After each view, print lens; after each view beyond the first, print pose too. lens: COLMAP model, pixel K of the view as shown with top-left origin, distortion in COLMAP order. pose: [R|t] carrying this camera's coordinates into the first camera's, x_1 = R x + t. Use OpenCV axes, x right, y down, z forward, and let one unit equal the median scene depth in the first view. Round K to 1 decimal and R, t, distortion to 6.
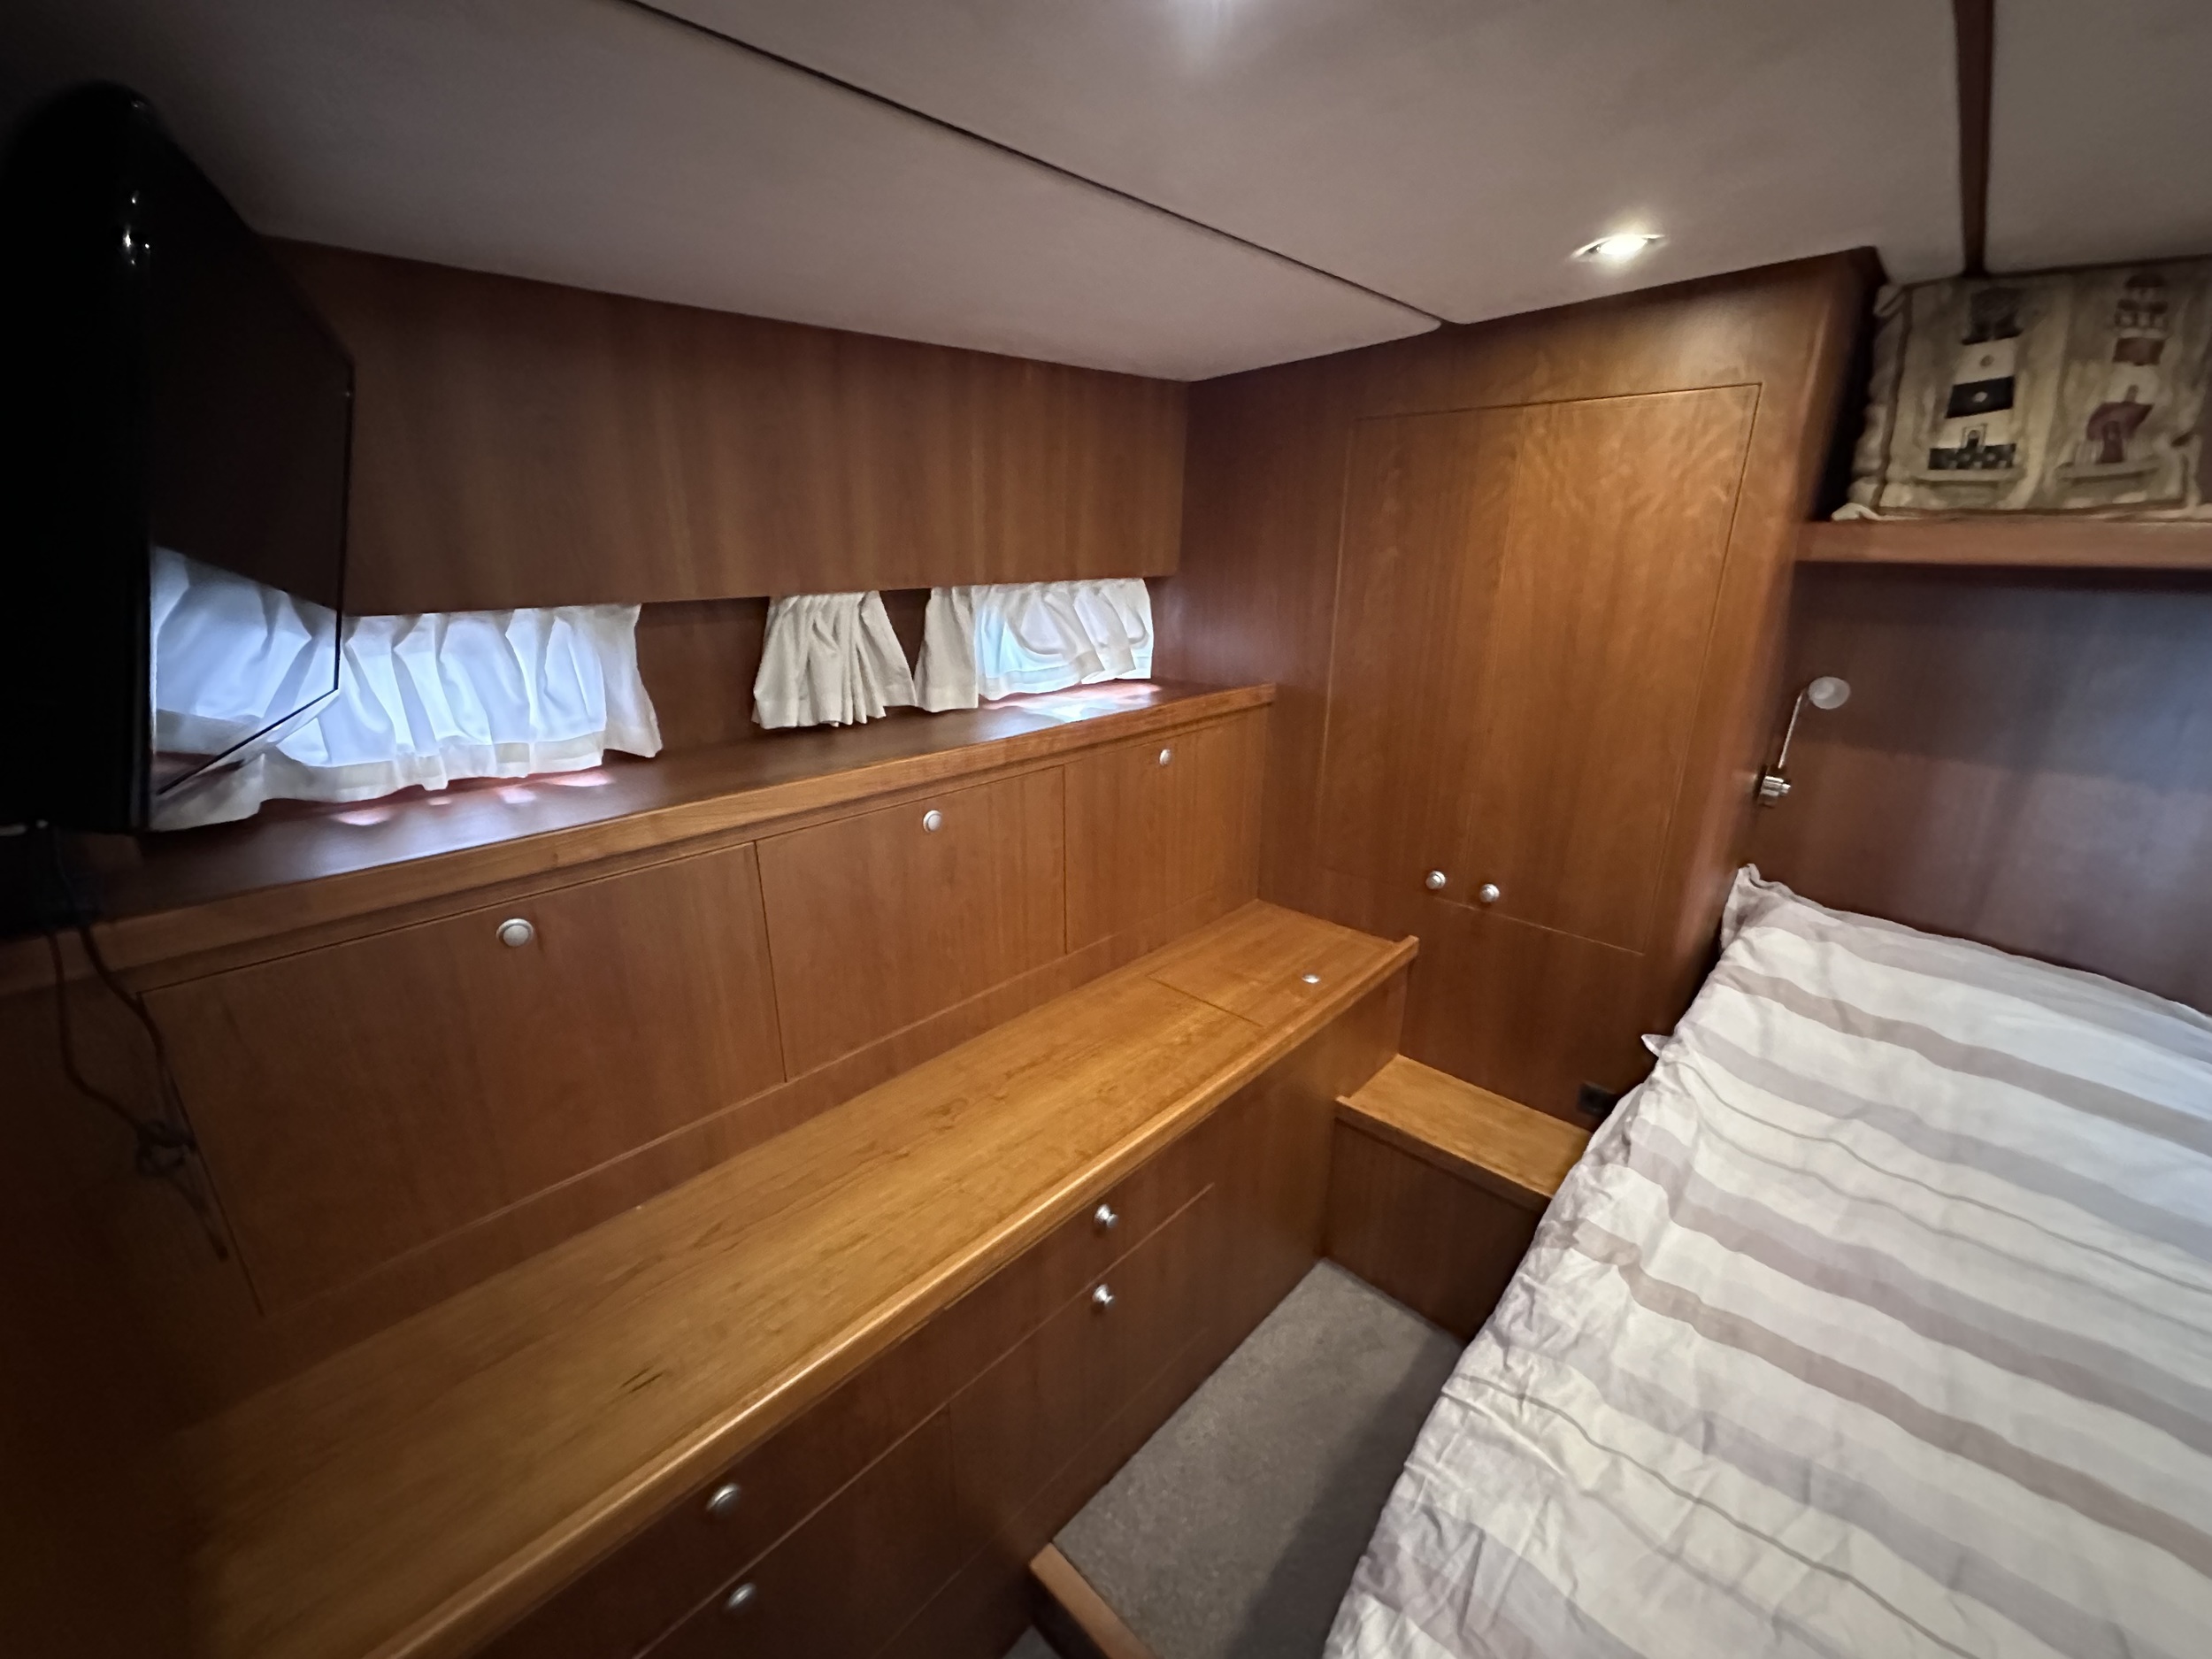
lens RADIAL K [[888.5, 0, 1106.0], [0, 888.5, 829.5], [0, 0, 1]] dist [0.000194, 0.000661]
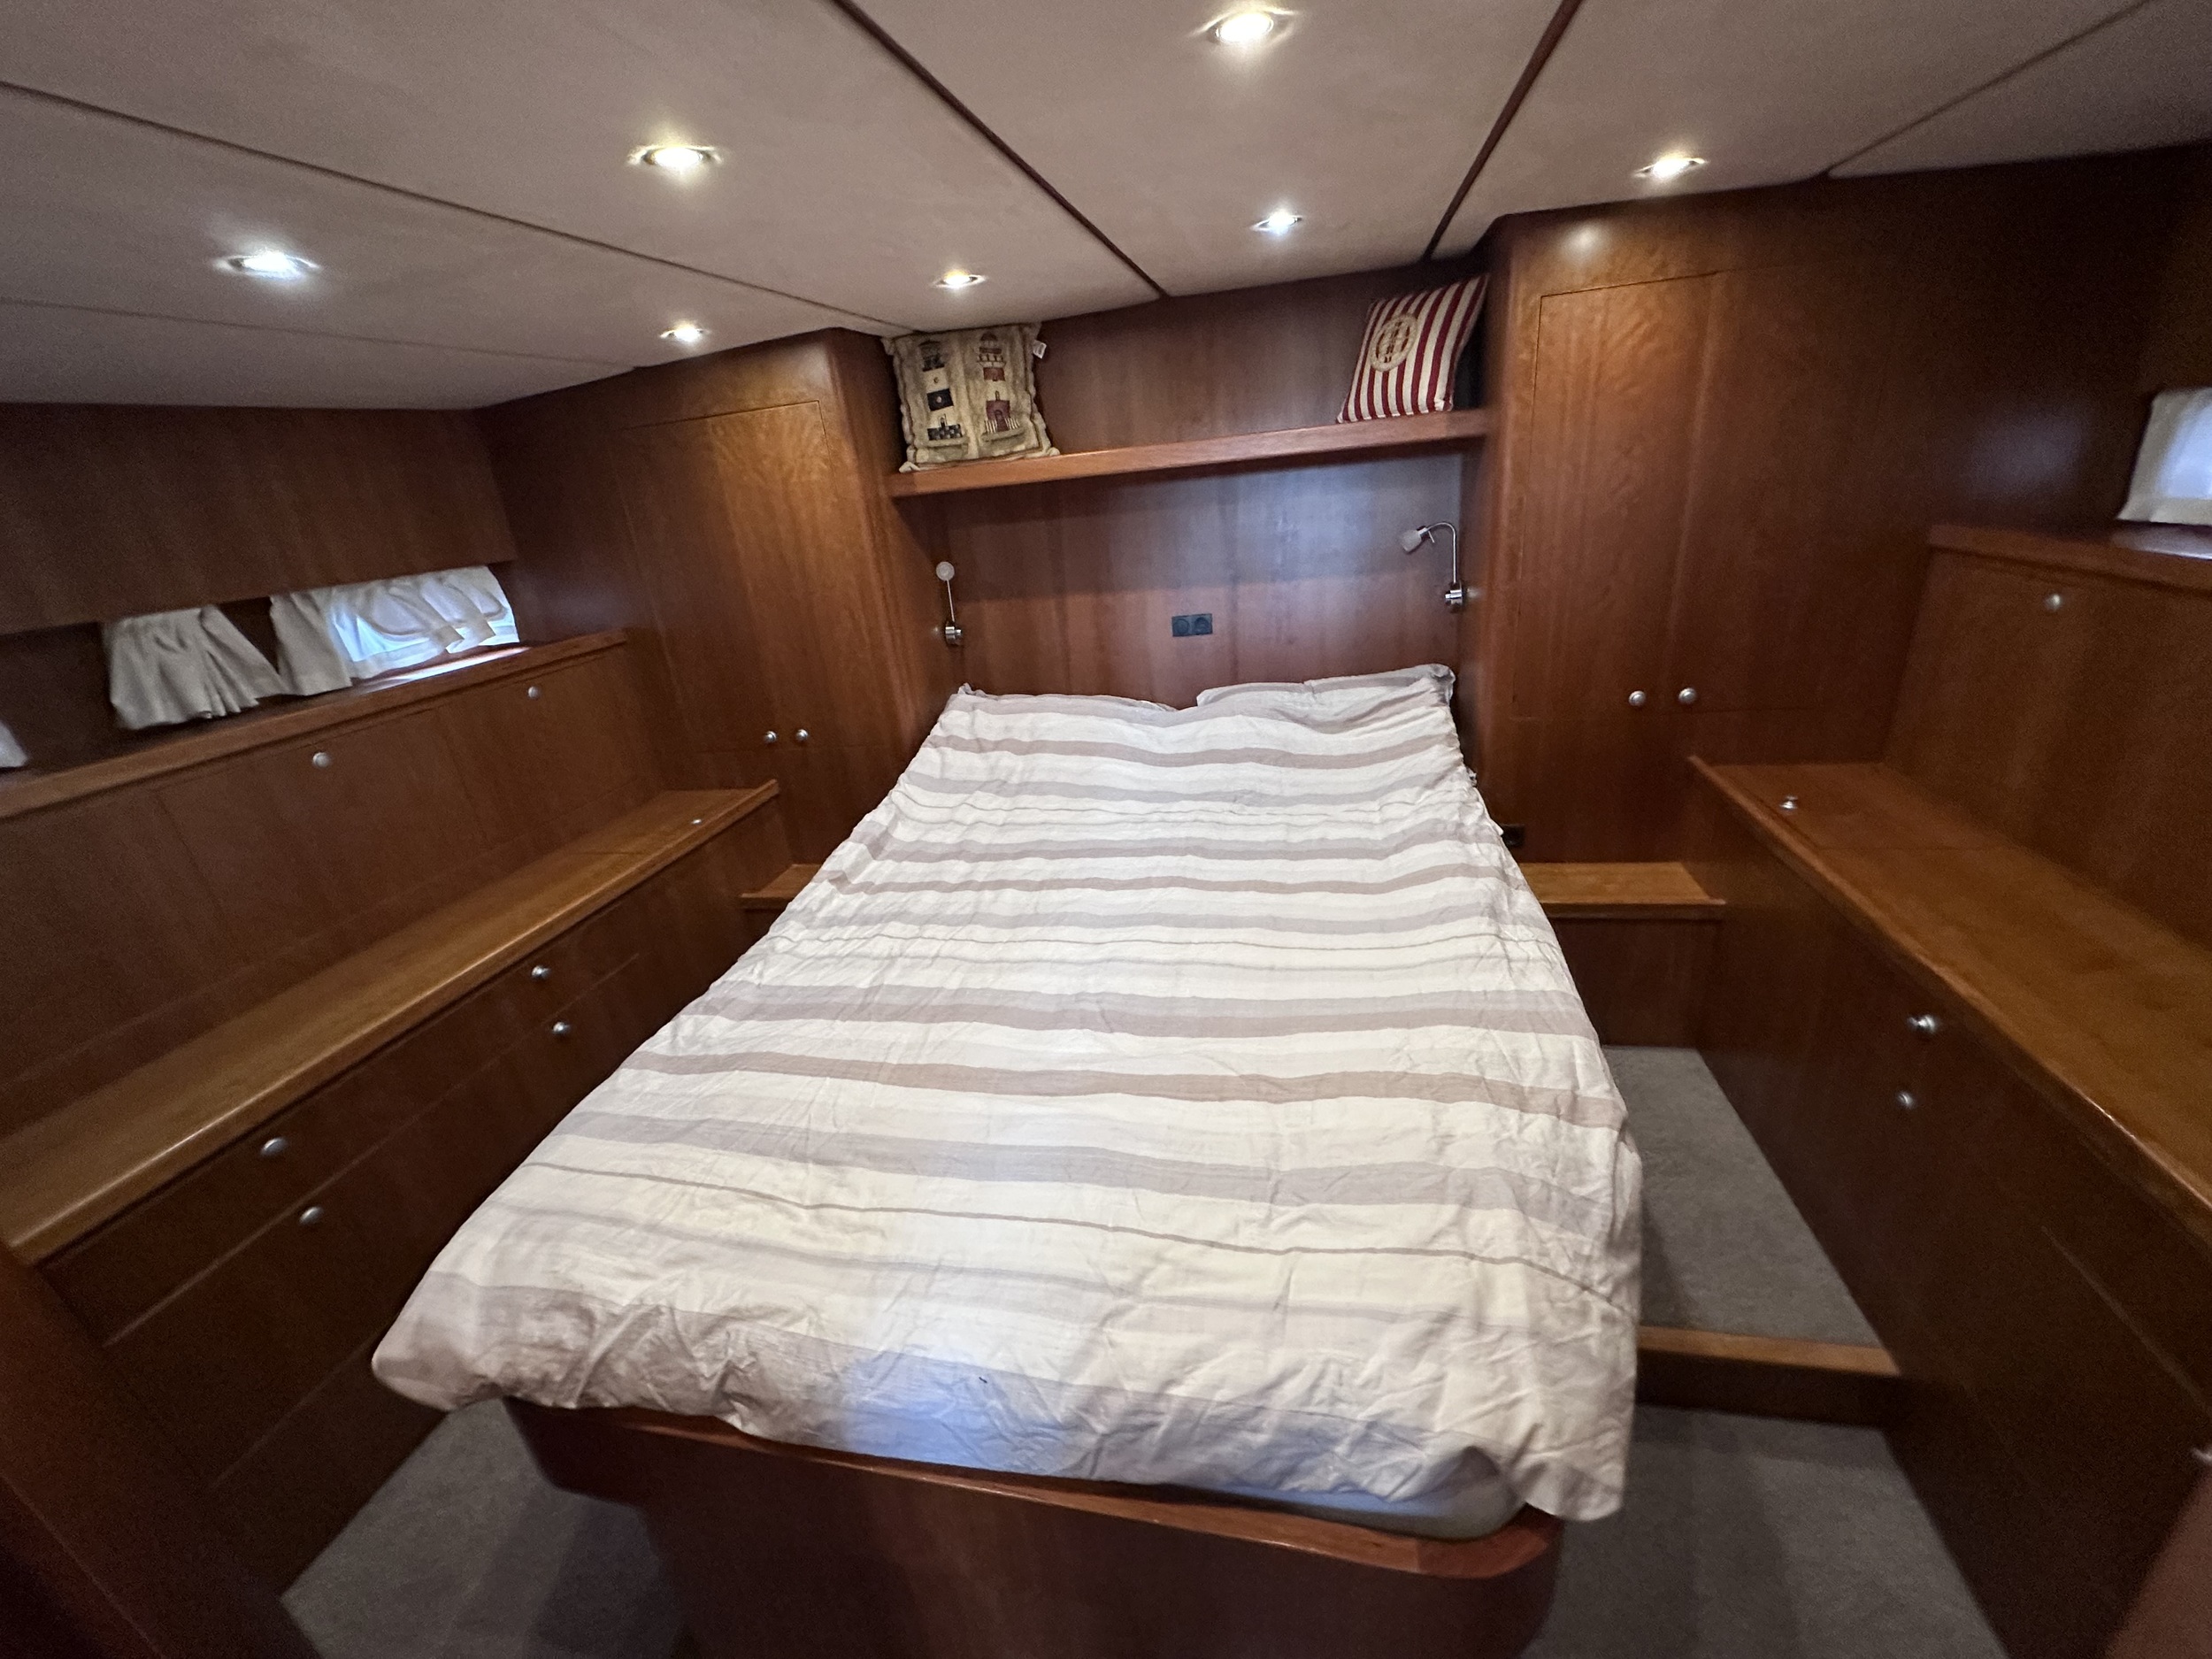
lens RADIAL K [[889.3, 0, 1107.1], [0, 889.3, 831.9], [0, 0, 1]] dist [-0.003221, -0.000013]
pose [[0.860921, -0.274584, 0.428275, 0.209689], [0.258809, 0.961149, 0.095973, 0.252201], [-0.437988, 0.028217, 0.898538, -0.682022]]
